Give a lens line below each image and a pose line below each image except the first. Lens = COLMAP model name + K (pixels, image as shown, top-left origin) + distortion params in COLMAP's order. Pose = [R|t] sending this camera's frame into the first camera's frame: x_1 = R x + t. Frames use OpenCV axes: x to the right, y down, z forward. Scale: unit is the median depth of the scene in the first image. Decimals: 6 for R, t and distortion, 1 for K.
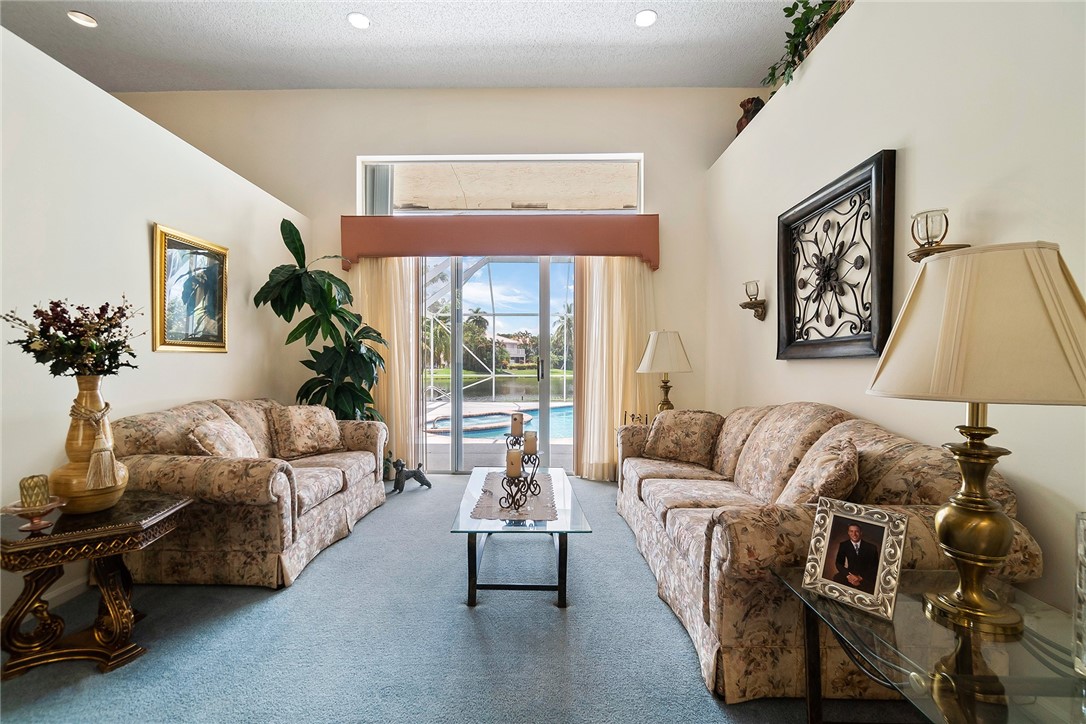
lens RADIAL K [[468.4, 0, 532.3], [0, 468.4, 368.7], [0, 0, 1]] dist [-0.002261, 0.000181]
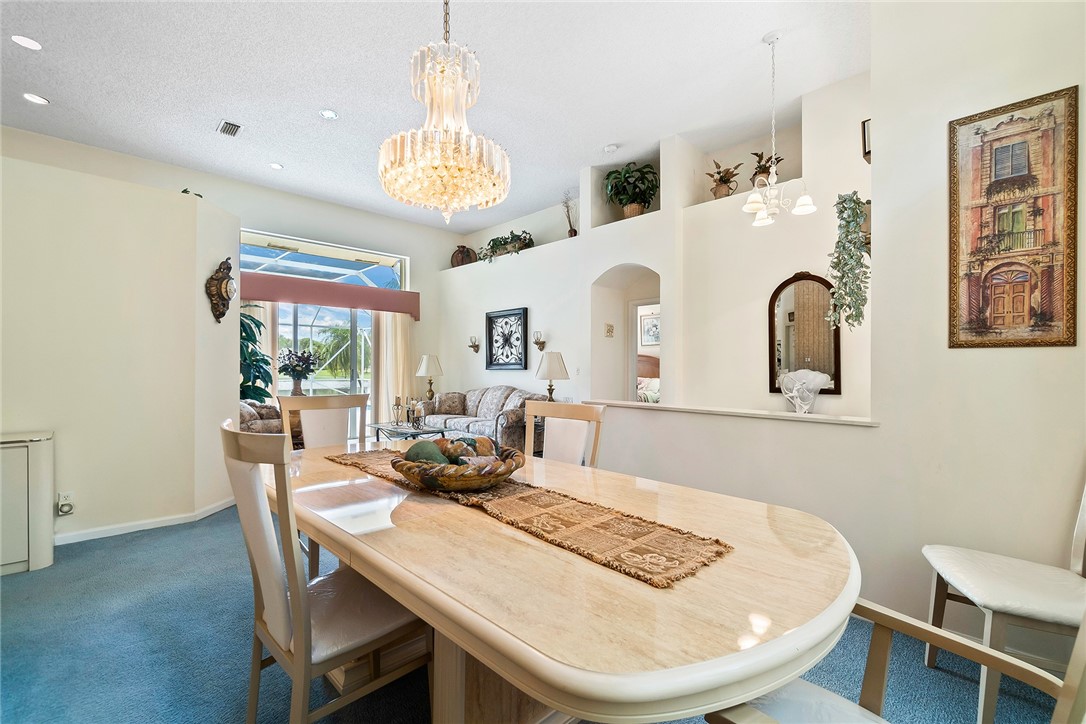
lens RADIAL K [[468.4, 0, 532.3], [0, 468.4, 368.7], [0, 0, 1]] dist [-0.002261, 0.000181]
pose [[0.706757, -0.004594, 0.707441, -1.258634], [0.009913, 0.999945, -0.003409, -0.016448], [-0.707387, 0.009423, 0.706764, -1.109909]]
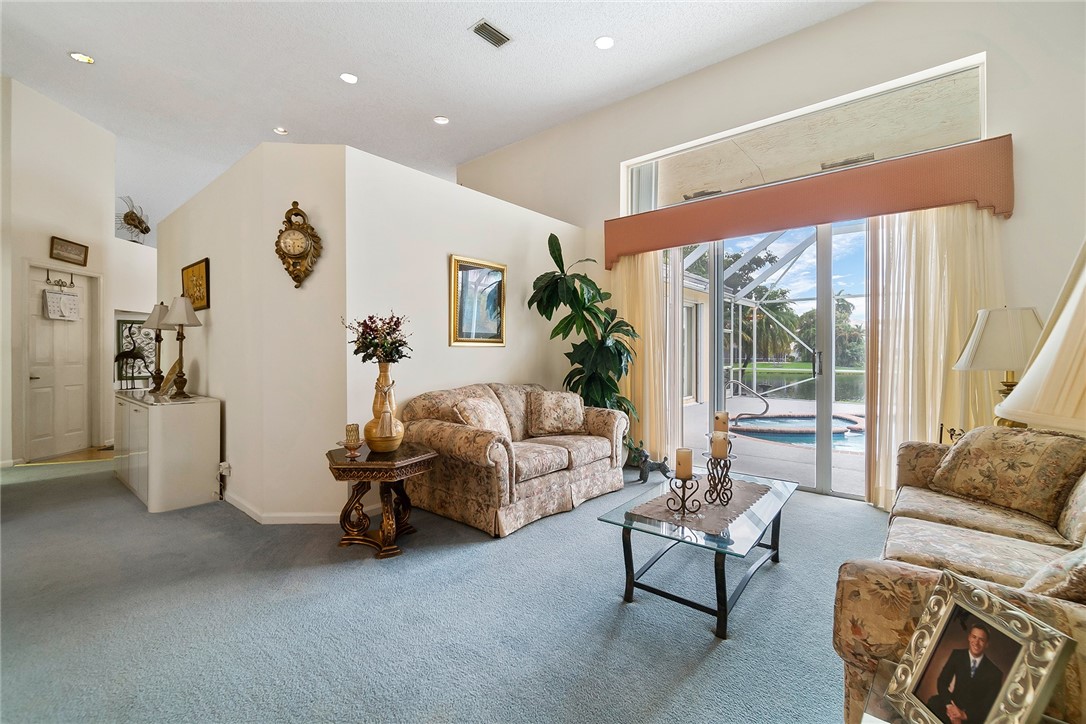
lens RADIAL K [[477.4, 0, 540.1], [0, 477.4, 350.2], [0, 0, 1]] dist [0.004230, 0.000072]
pose [[0.771194, -0.004591, -0.636584, 0.309411], [-0.009945, 0.999765, -0.019259, -0.001169], [0.636523, 0.021183, 0.770967, 0.078677]]
